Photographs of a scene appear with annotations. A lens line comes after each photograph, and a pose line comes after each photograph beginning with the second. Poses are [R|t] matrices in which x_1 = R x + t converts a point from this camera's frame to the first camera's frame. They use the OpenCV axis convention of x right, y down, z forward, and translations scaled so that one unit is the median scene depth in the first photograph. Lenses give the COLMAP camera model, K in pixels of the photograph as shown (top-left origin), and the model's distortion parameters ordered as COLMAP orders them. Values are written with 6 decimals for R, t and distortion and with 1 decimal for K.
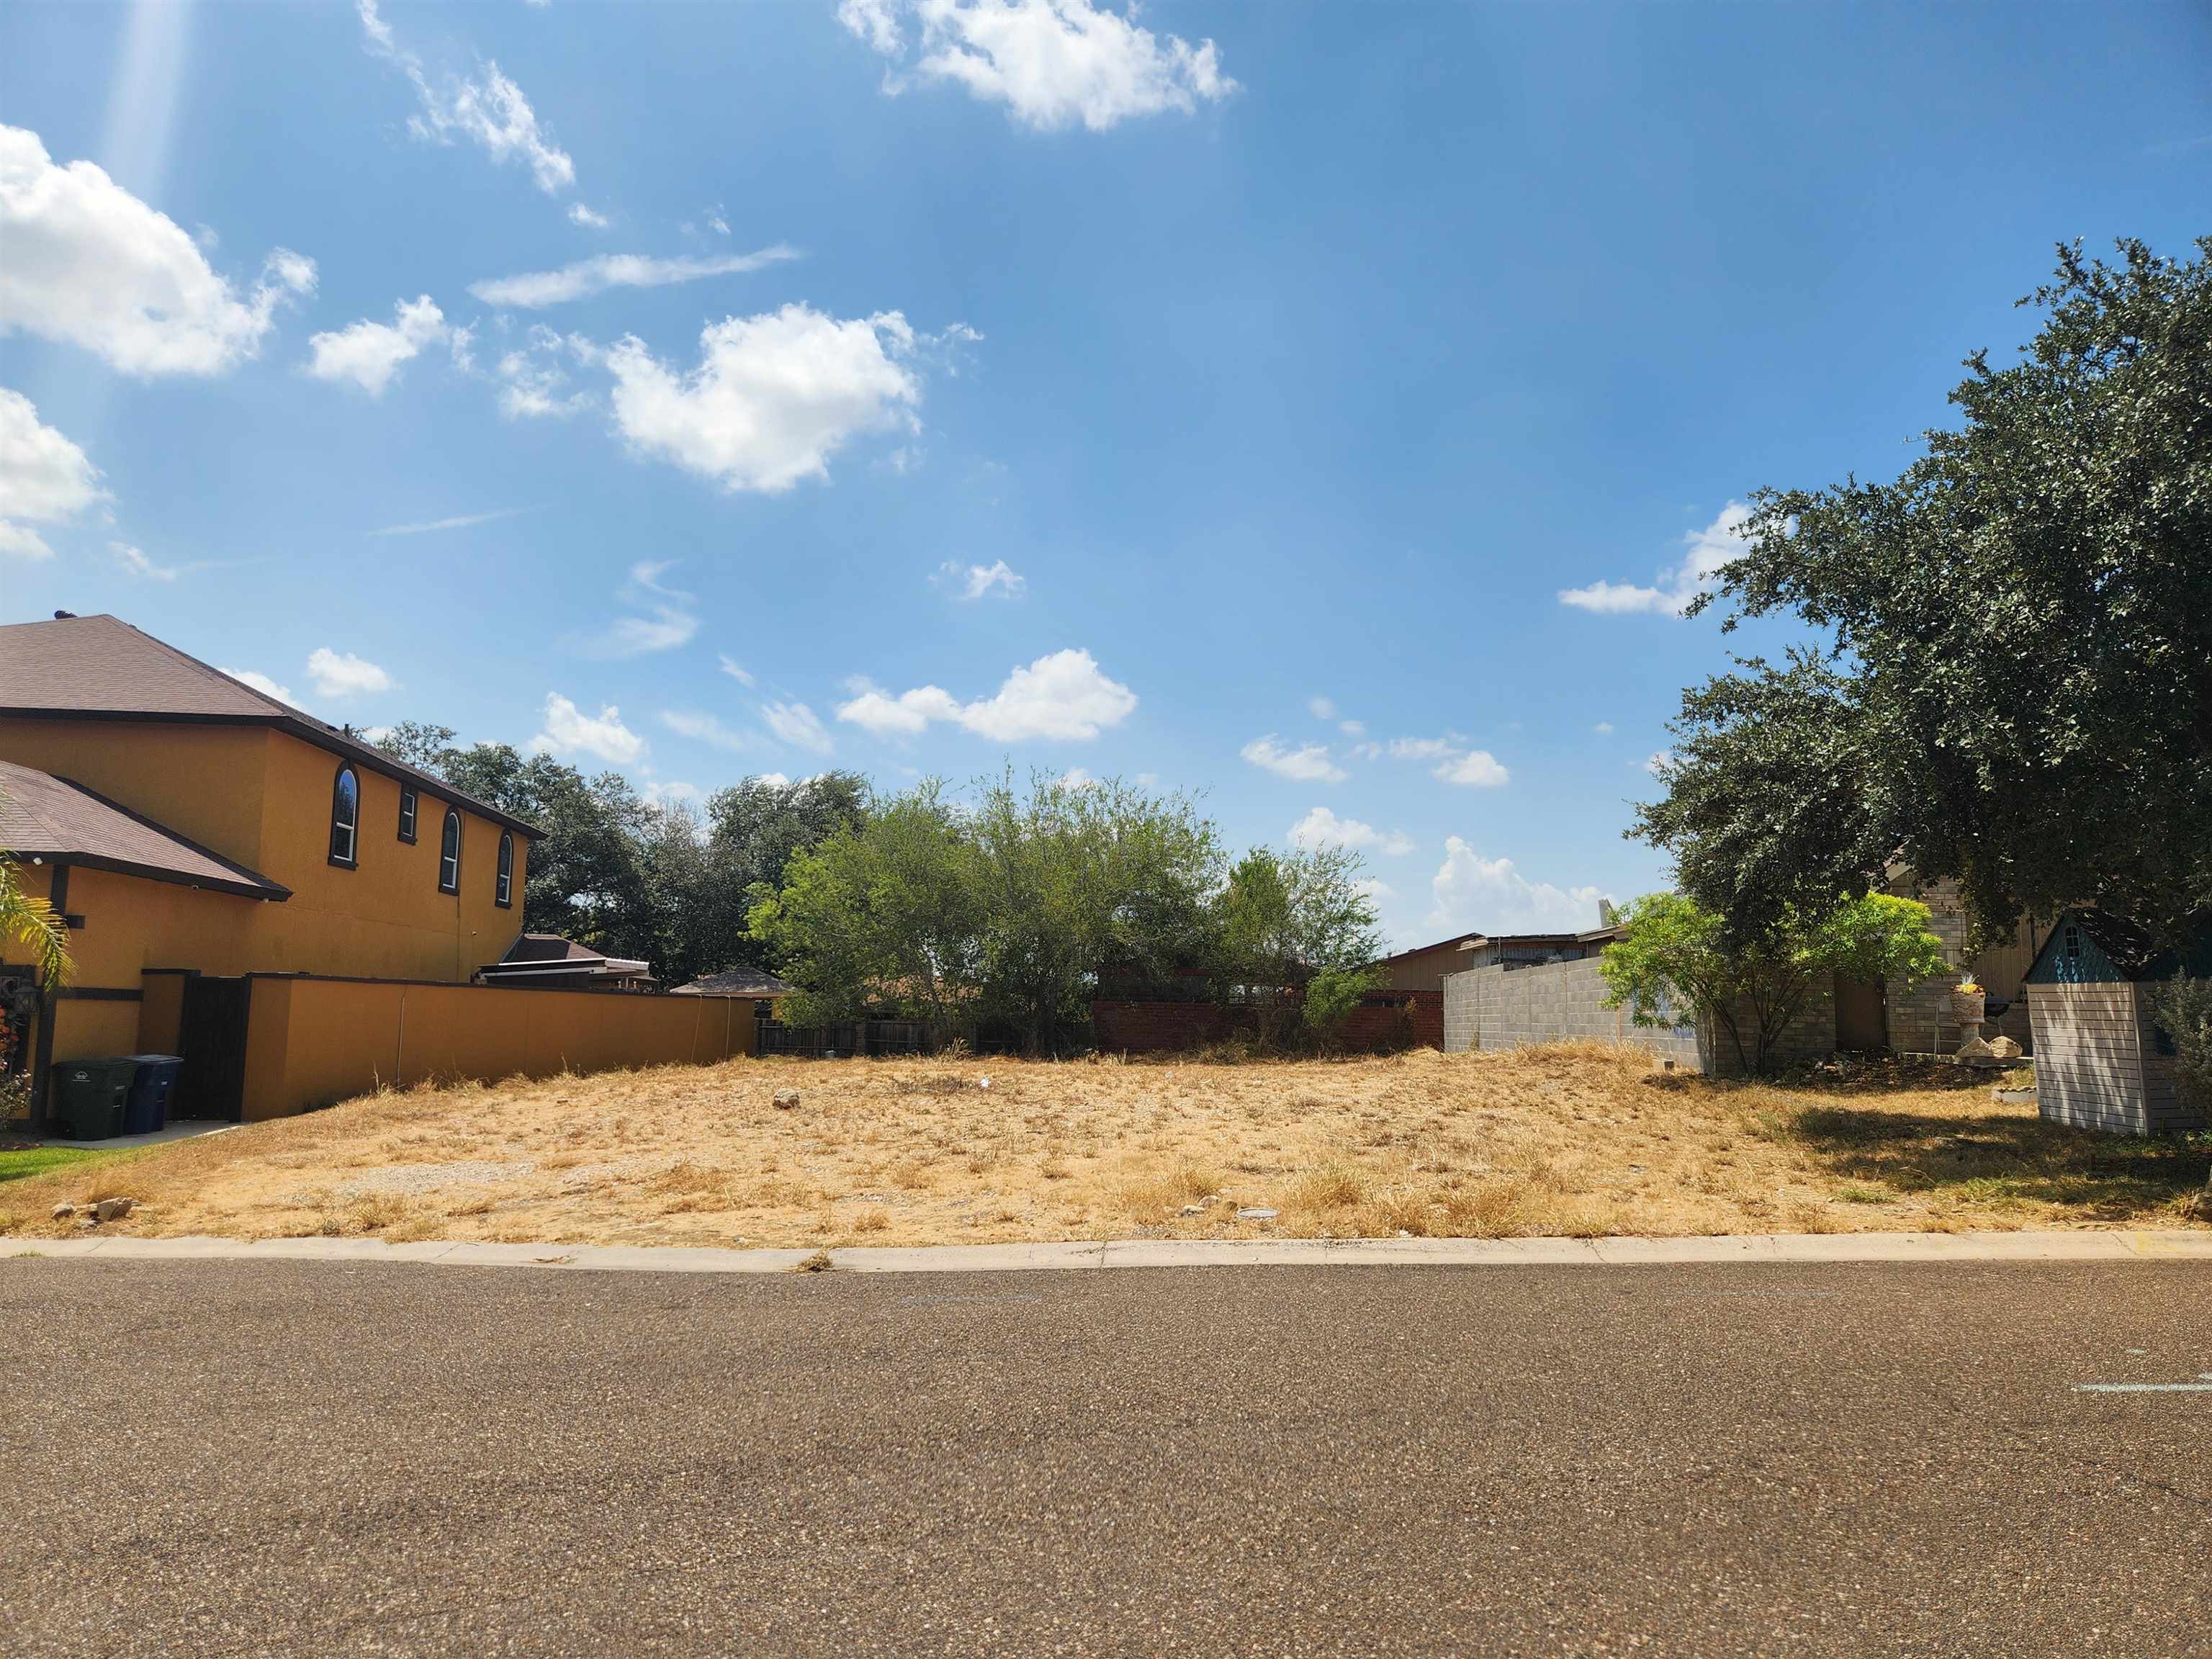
lens RADIAL K [[1484.6, 0, 1099.3], [0, 1484.6, 867.5], [0, 0, 1]] dist [0.081674, -0.074410]
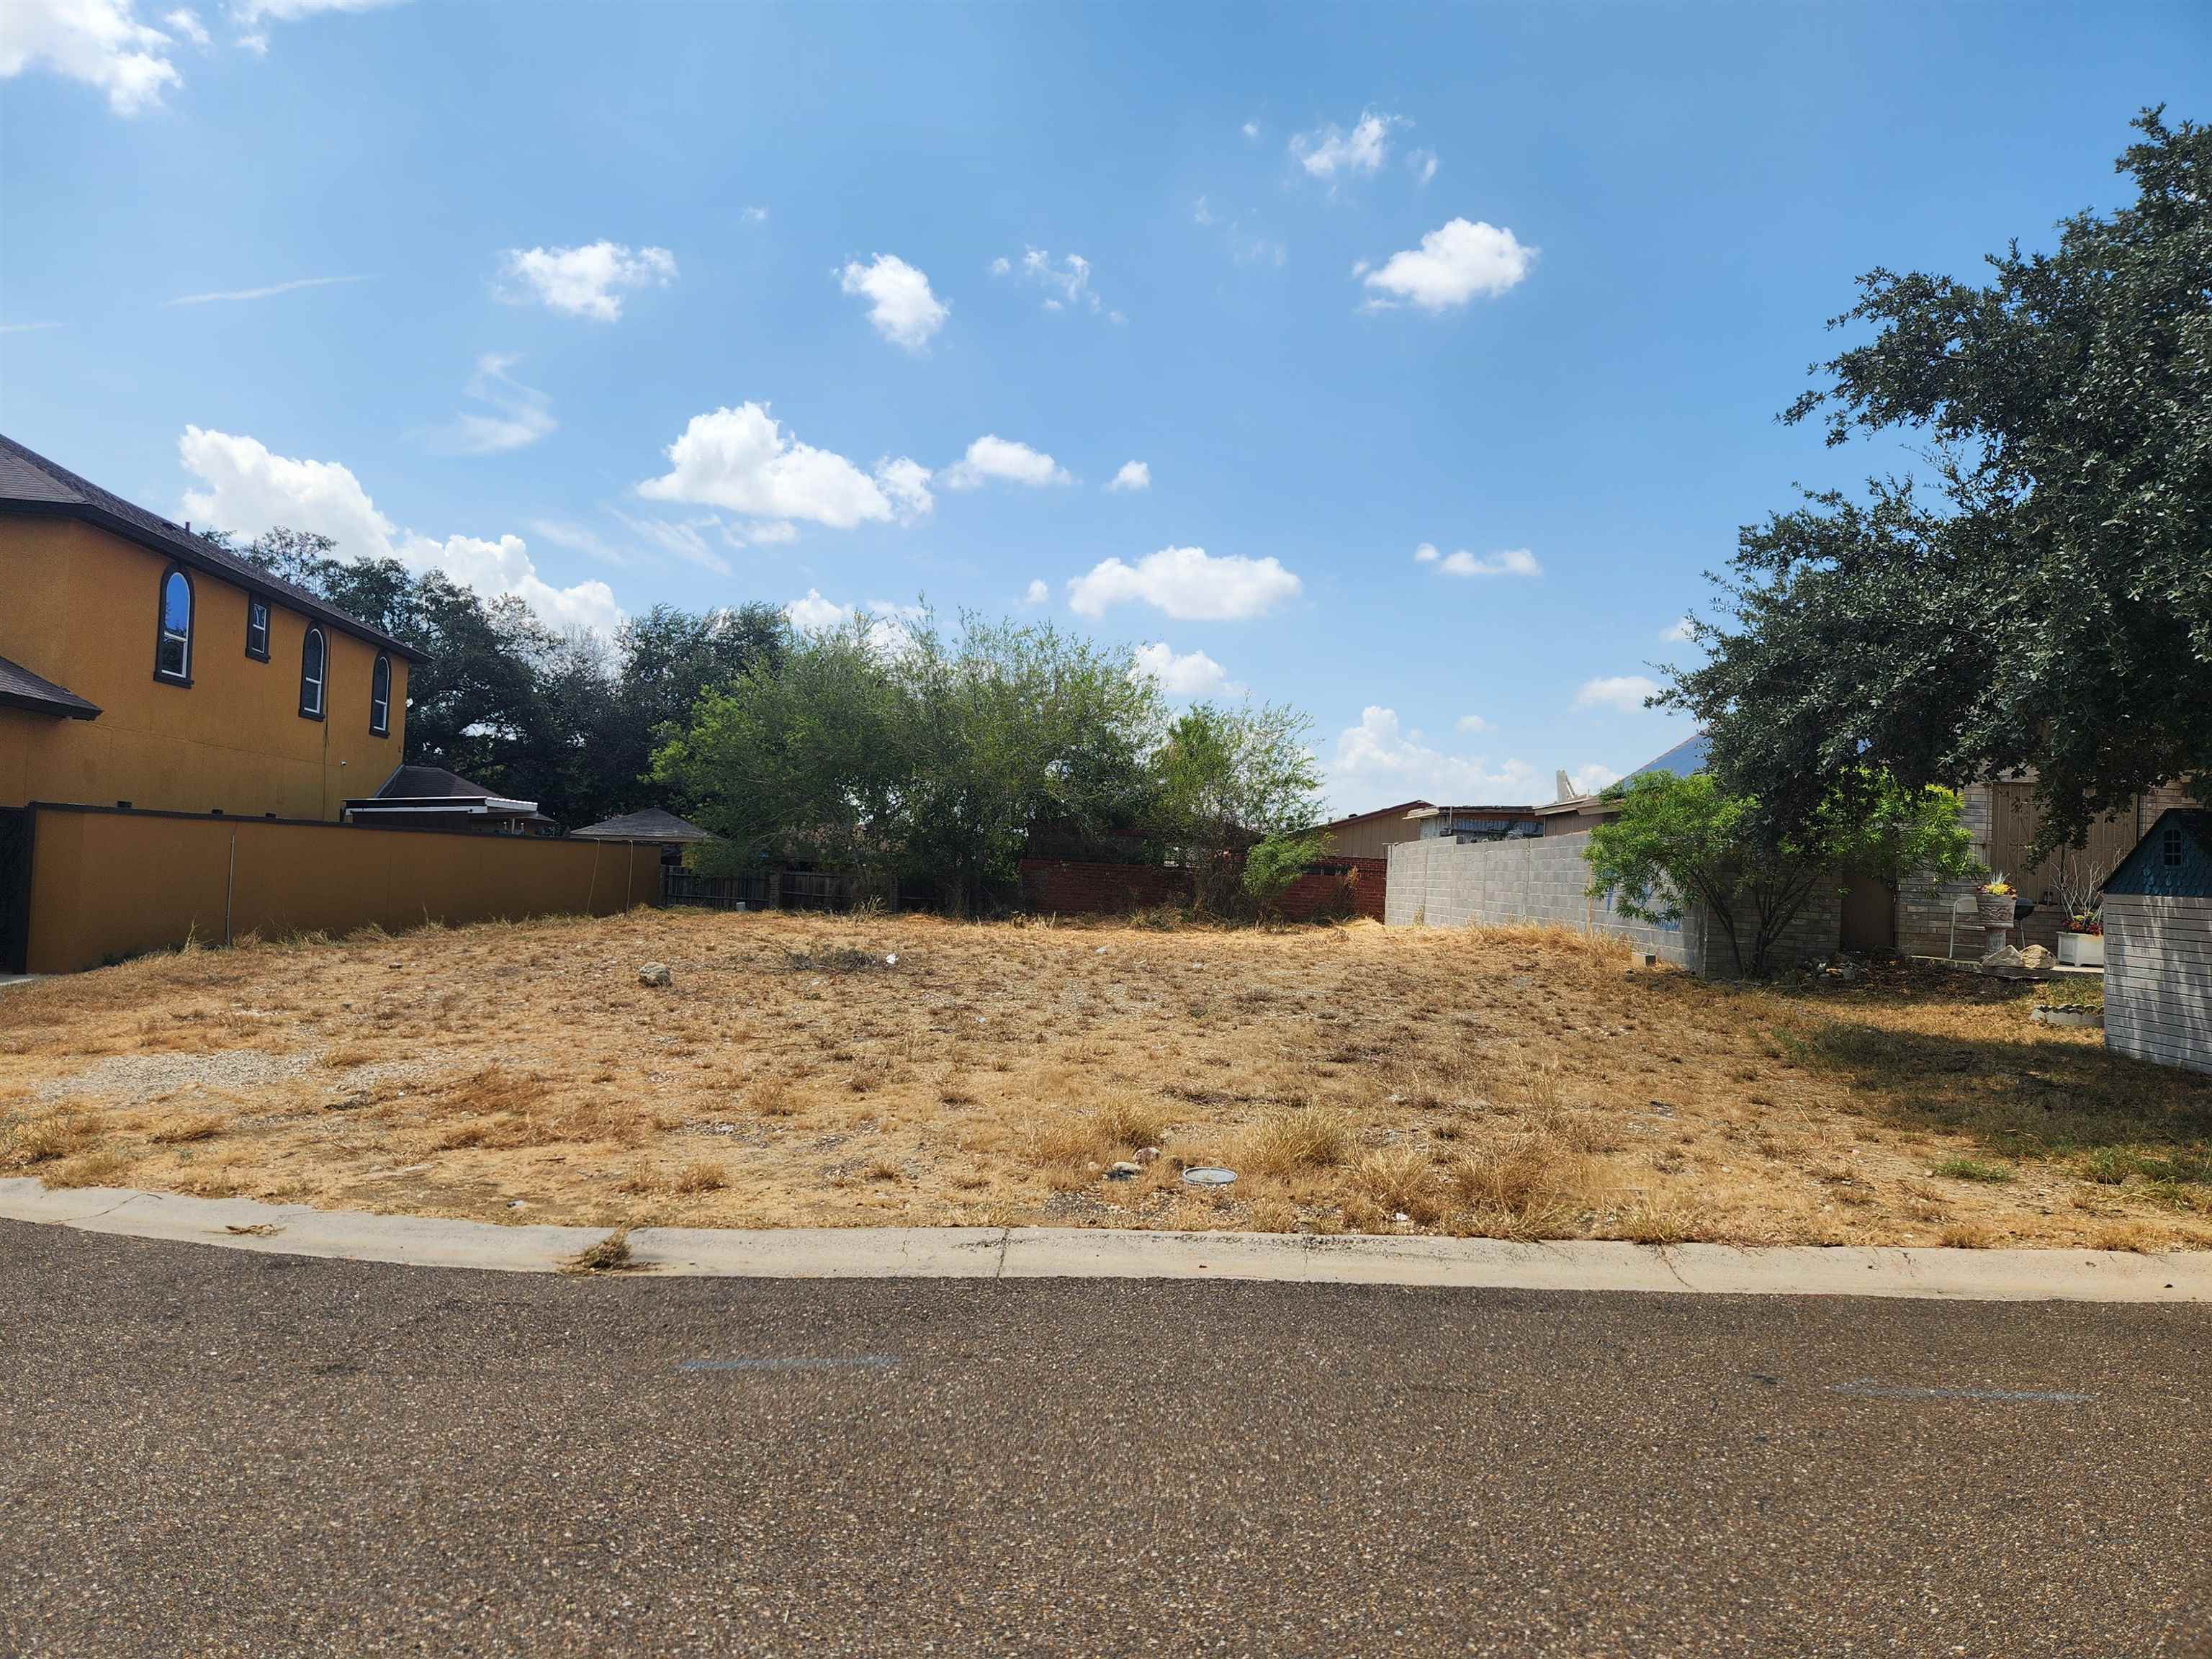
lens RADIAL K [[1470.4, 0, 1096.0], [0, 1470.4, 846.9], [0, 0, 1]] dist [0.081749, -0.075255]
pose [[0.998513, 0.033385, 0.043085, 0.004871], [-0.036987, 0.995634, 0.085700, -0.000910], [-0.040036, -0.087167, 0.995389, 0.141837]]
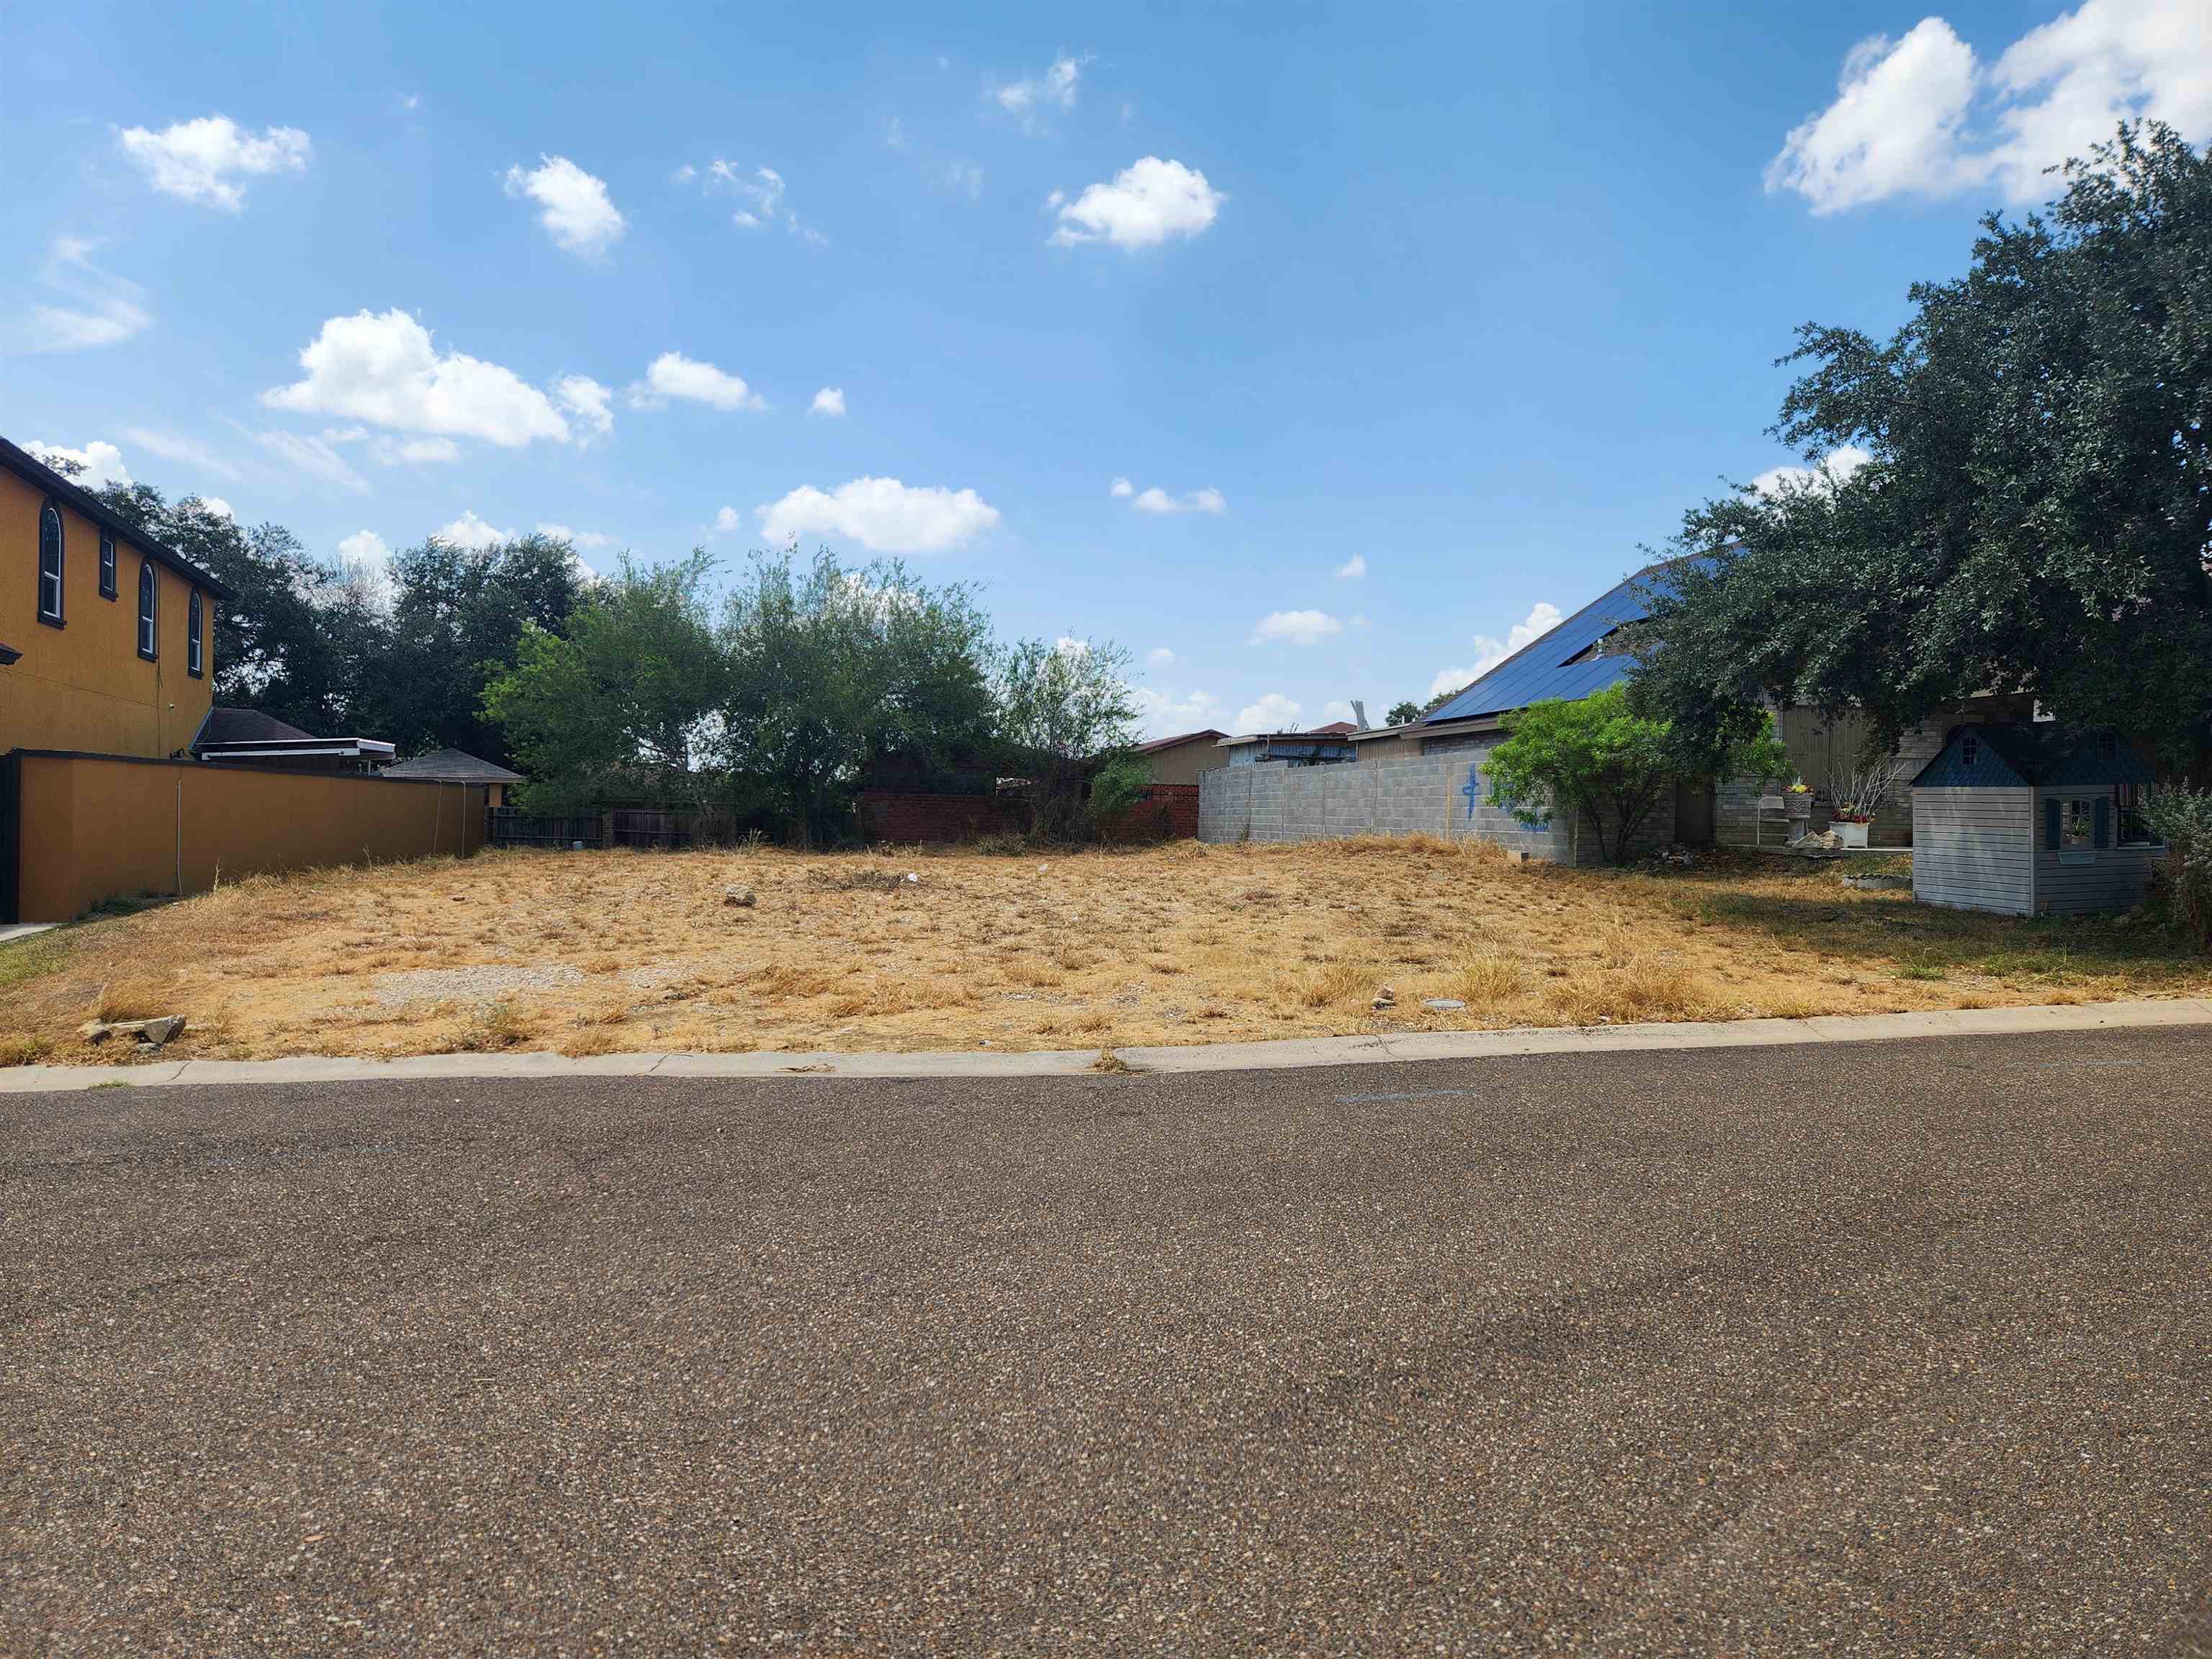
lens RADIAL K [[1470.4, 0, 1096.0], [0, 1470.4, 846.9], [0, 0, 1]] dist [0.081749, -0.075255]
pose [[0.968540, -0.000223, 0.248857, -0.217166], [-0.031485, 0.991854, 0.123428, 0.000884], [-0.246857, -0.127380, 0.960643, 0.041457]]
